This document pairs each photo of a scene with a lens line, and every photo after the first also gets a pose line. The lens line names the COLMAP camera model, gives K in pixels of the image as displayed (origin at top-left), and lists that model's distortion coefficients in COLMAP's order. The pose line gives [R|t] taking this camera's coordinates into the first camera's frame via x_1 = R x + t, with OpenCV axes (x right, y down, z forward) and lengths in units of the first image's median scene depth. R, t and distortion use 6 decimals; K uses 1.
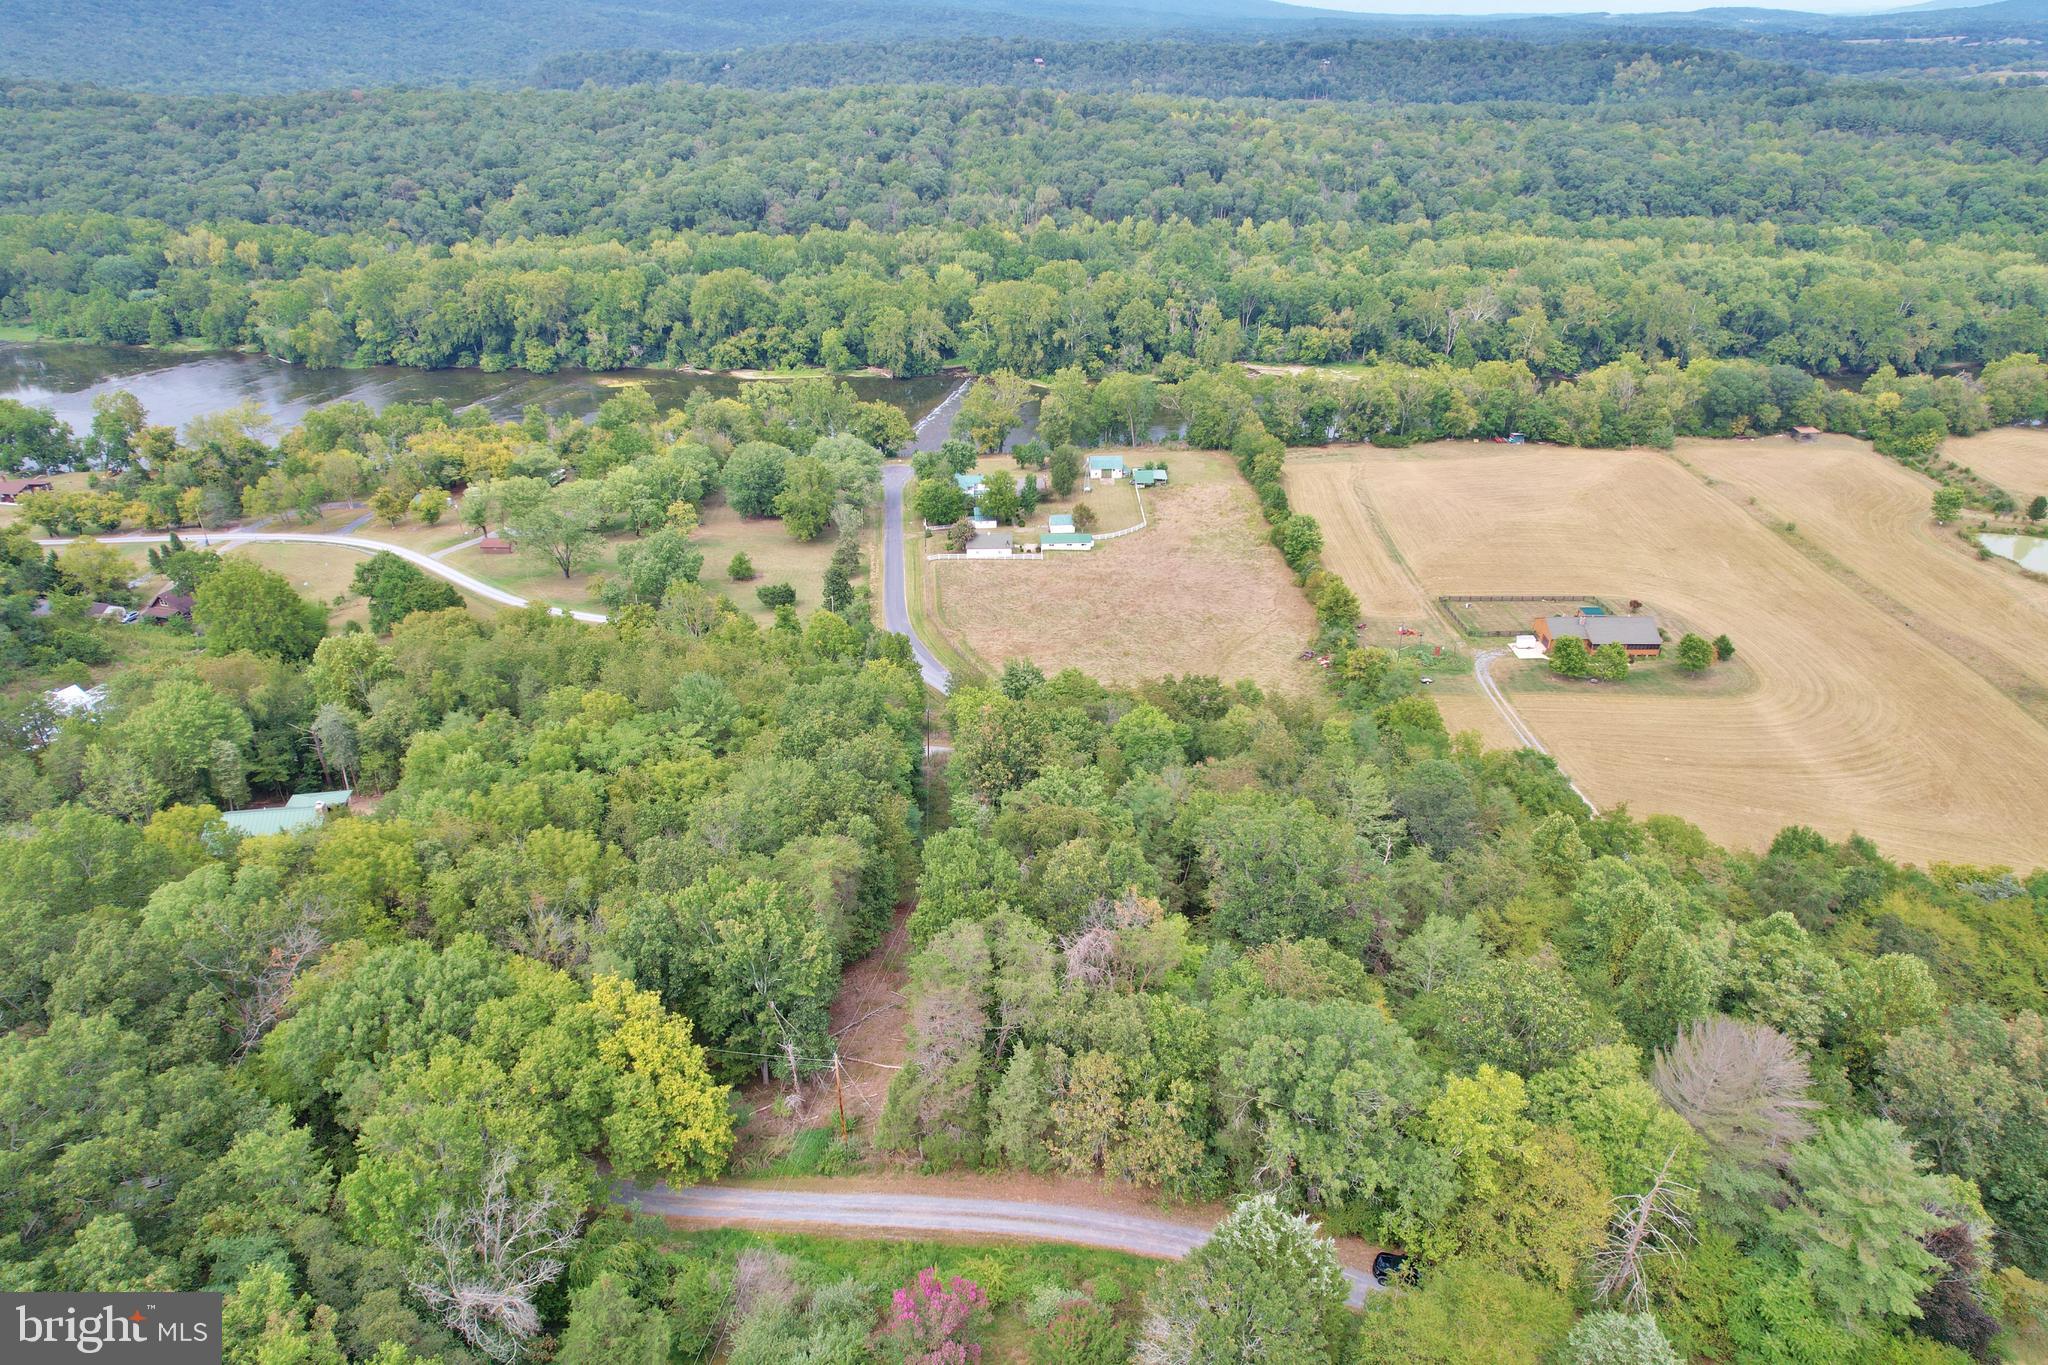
lens RADIAL K [[1310.0, 0, 1029.2], [0, 1310.0, 693.3], [0, 0, 1]] dist [-0.076410, 0.068597]
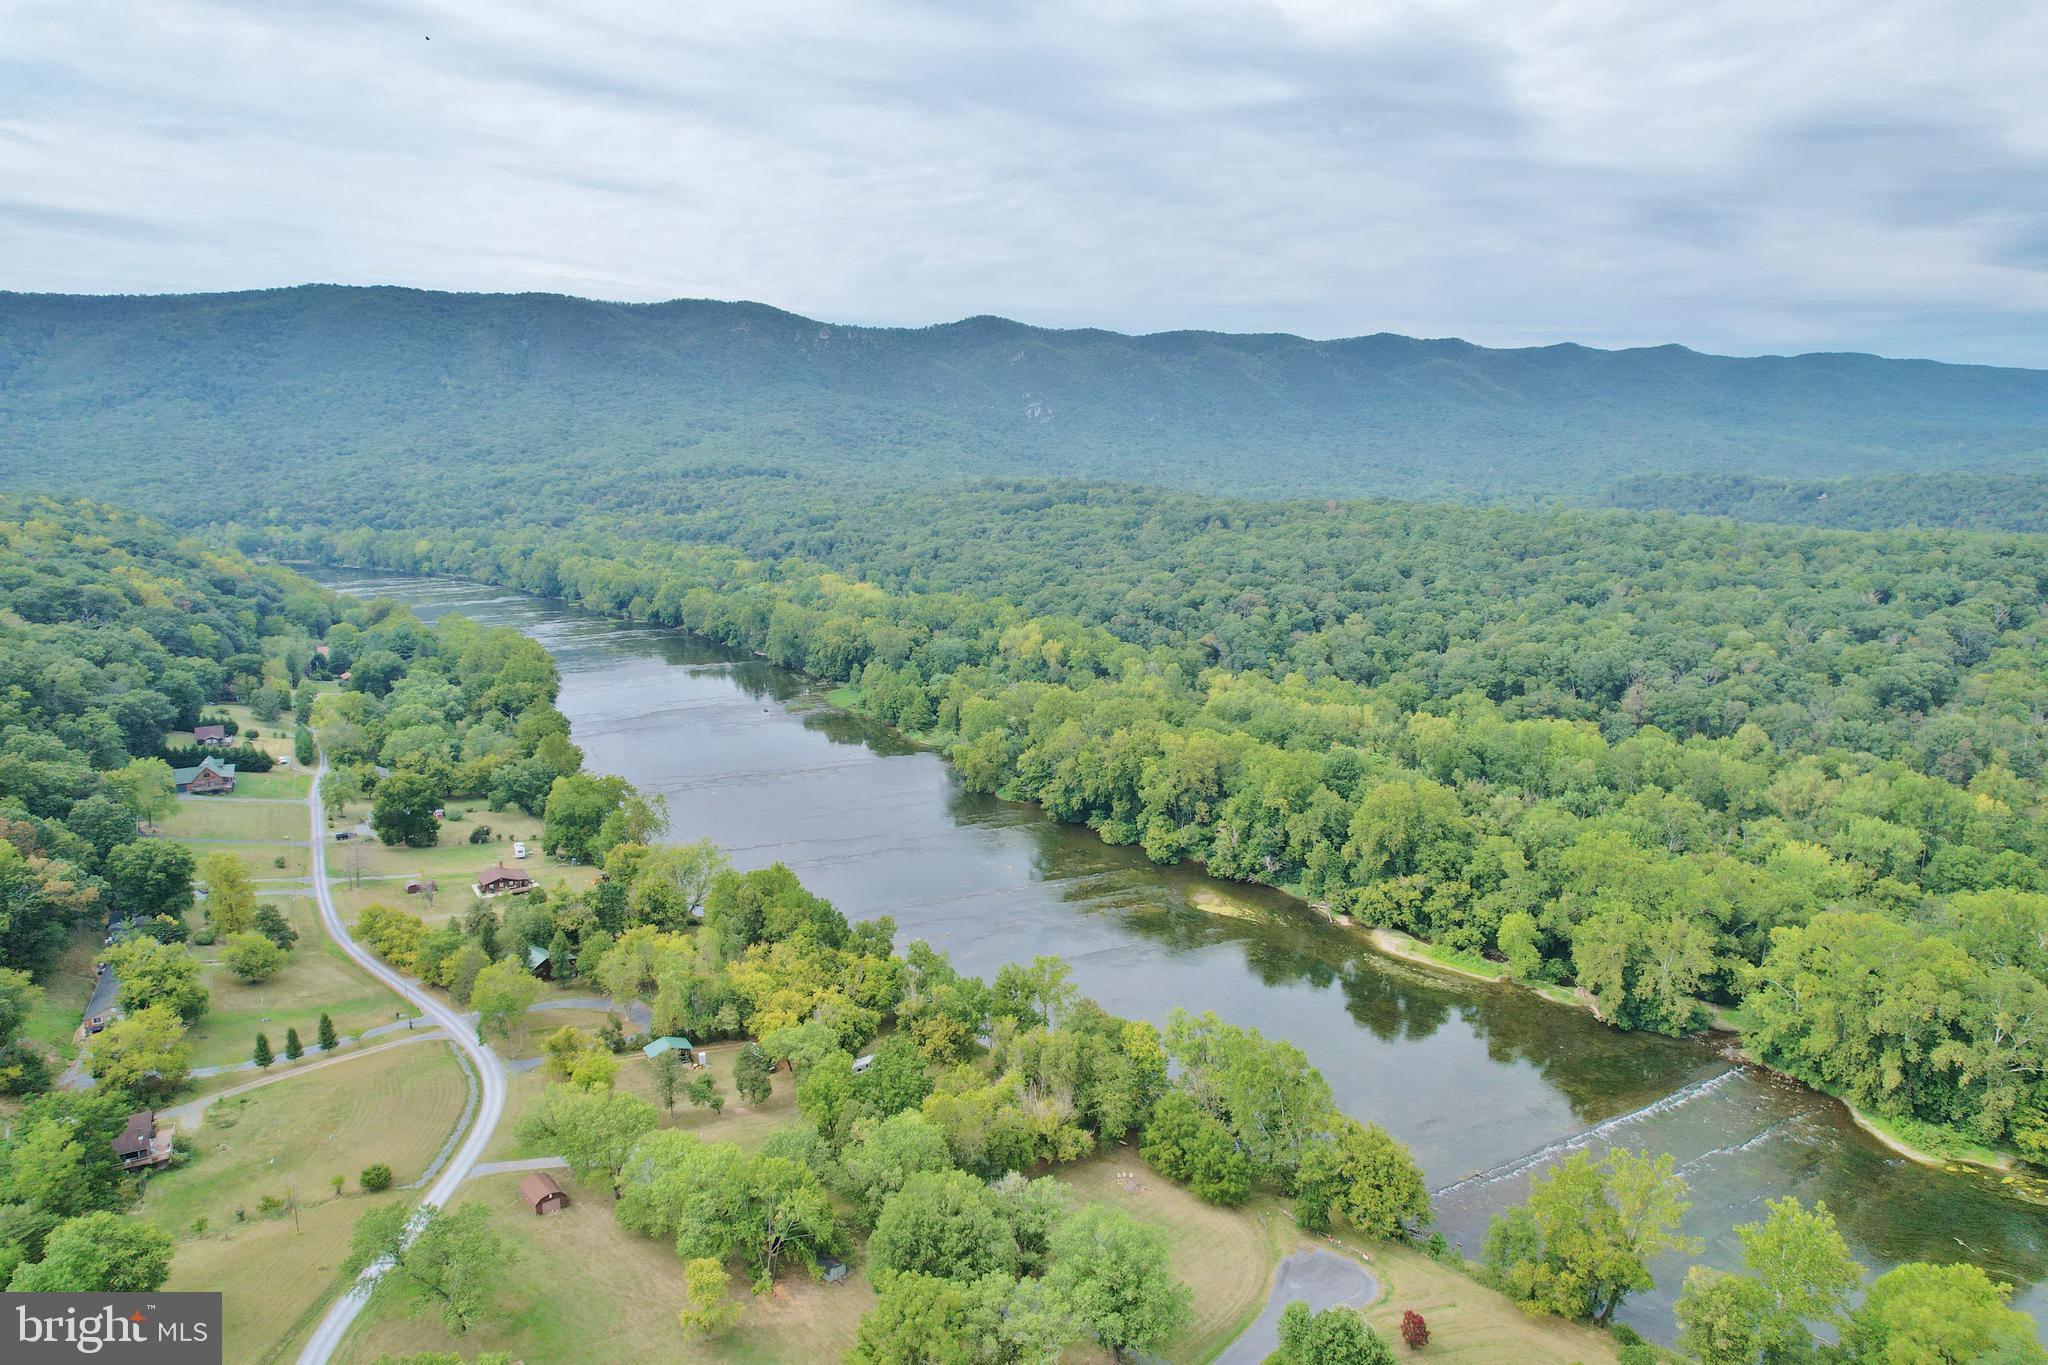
lens RADIAL K [[1310.0, 0, 1020.8], [0, 1310.0, 723.3], [0, 0, 1]] dist [-0.076410, 0.068597]
pose [[0.687909, 0.160616, -0.707802, 0.098450], [-0.342793, 0.931484, -0.121784, -0.204144], [0.639745, 0.326406, 0.695834, 0.393144]]
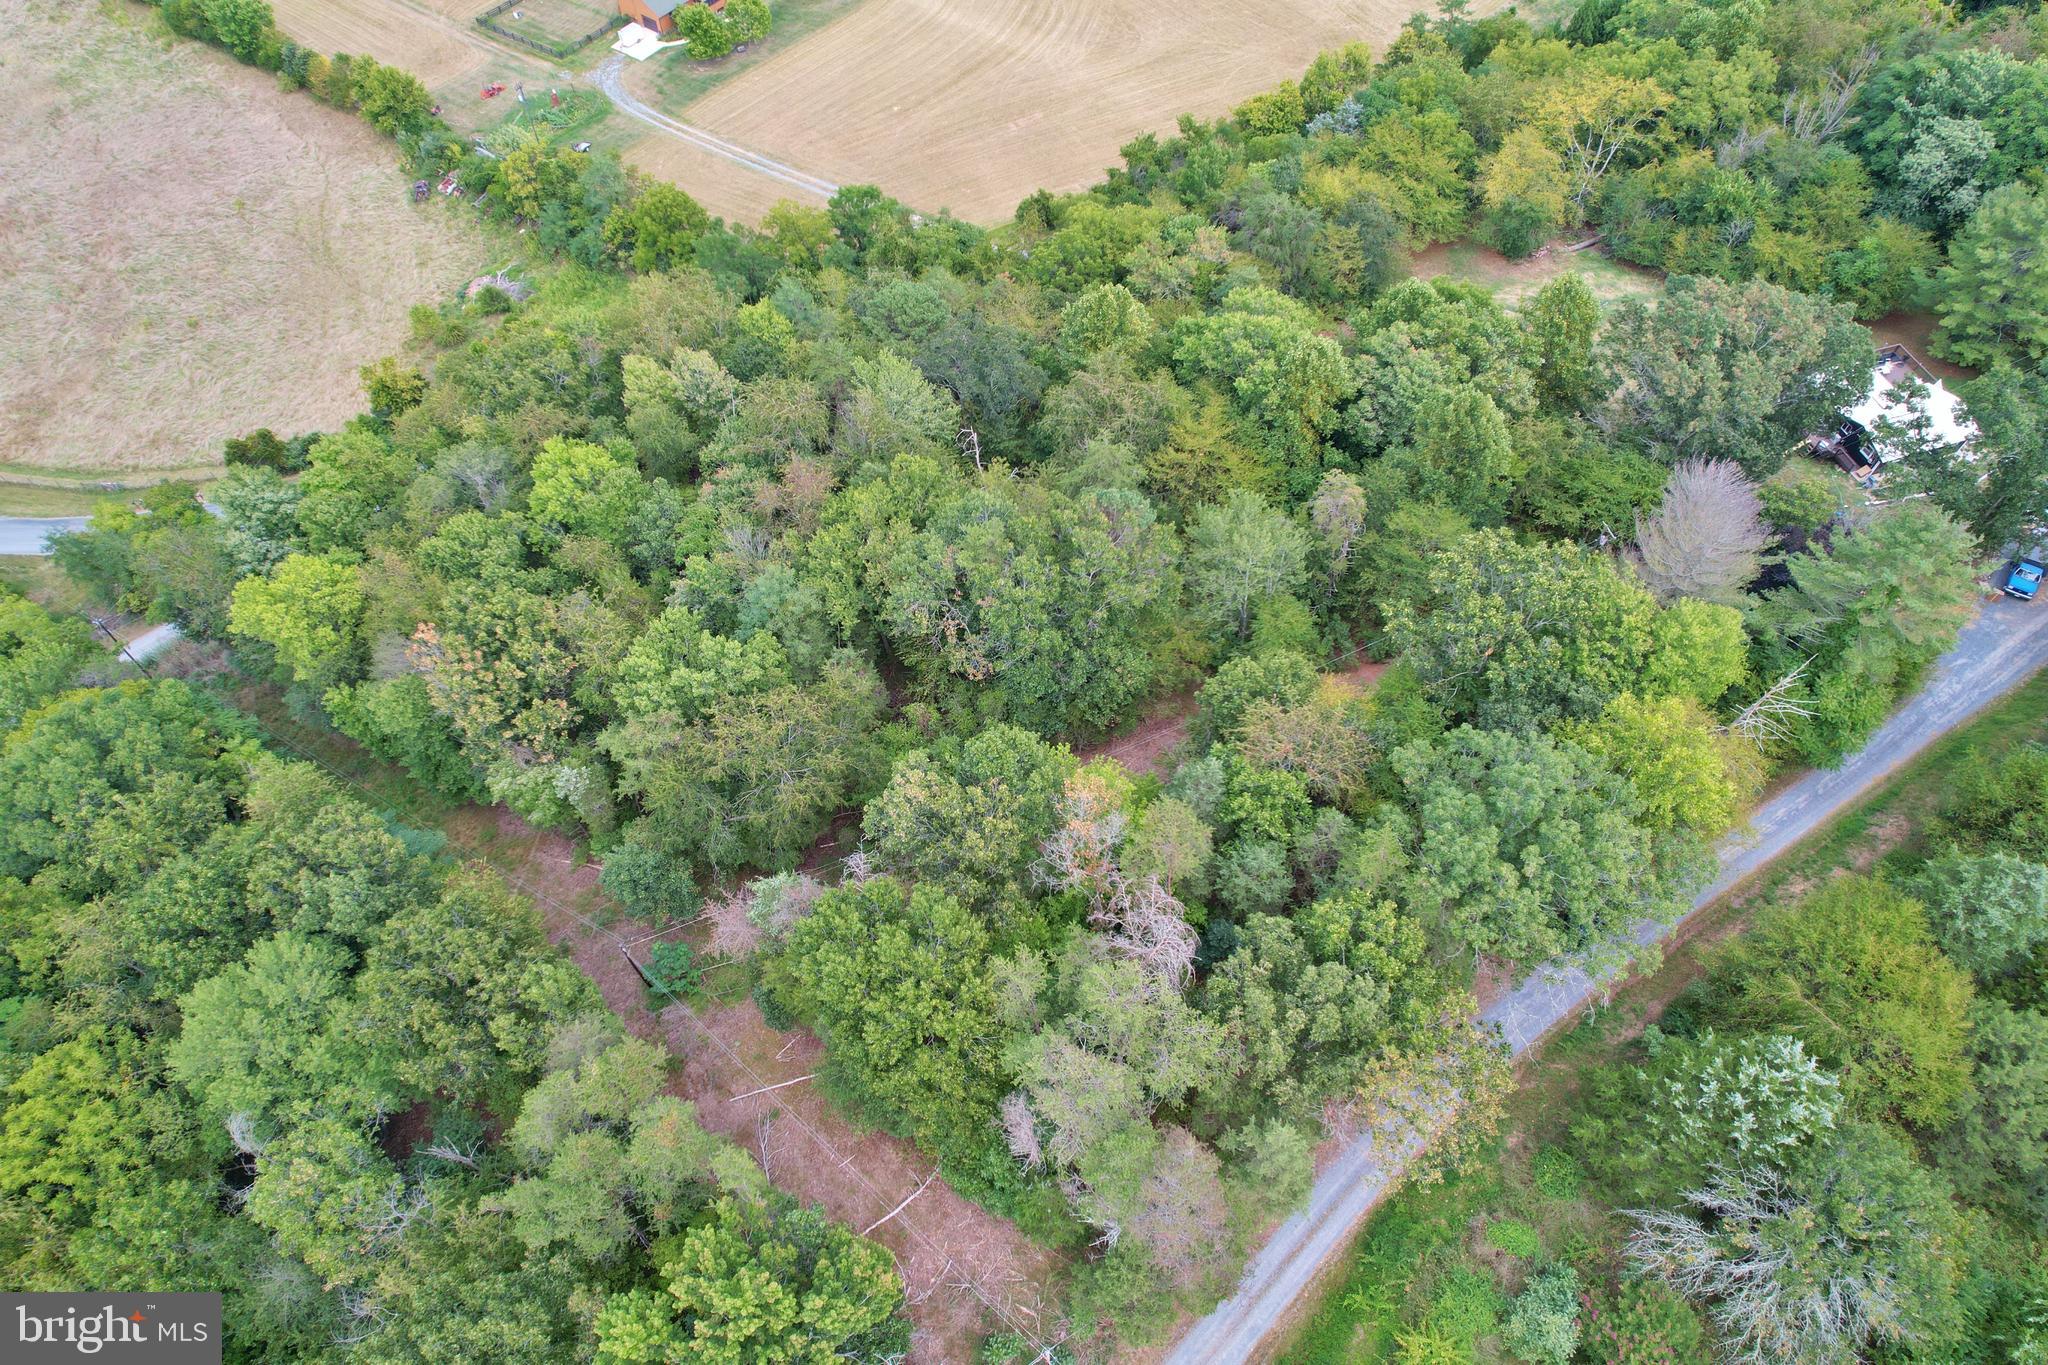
lens RADIAL K [[1310.0, 0, 1031.4], [0, 1310.0, 692.9], [0, 0, 1]] dist [-0.076410, 0.068597]
pose [[0.603245, -0.662941, 0.443402, -0.040574], [0.371004, 0.725389, 0.579798, -0.058025], [-0.706011, -0.185257, 0.683541, 0.117928]]
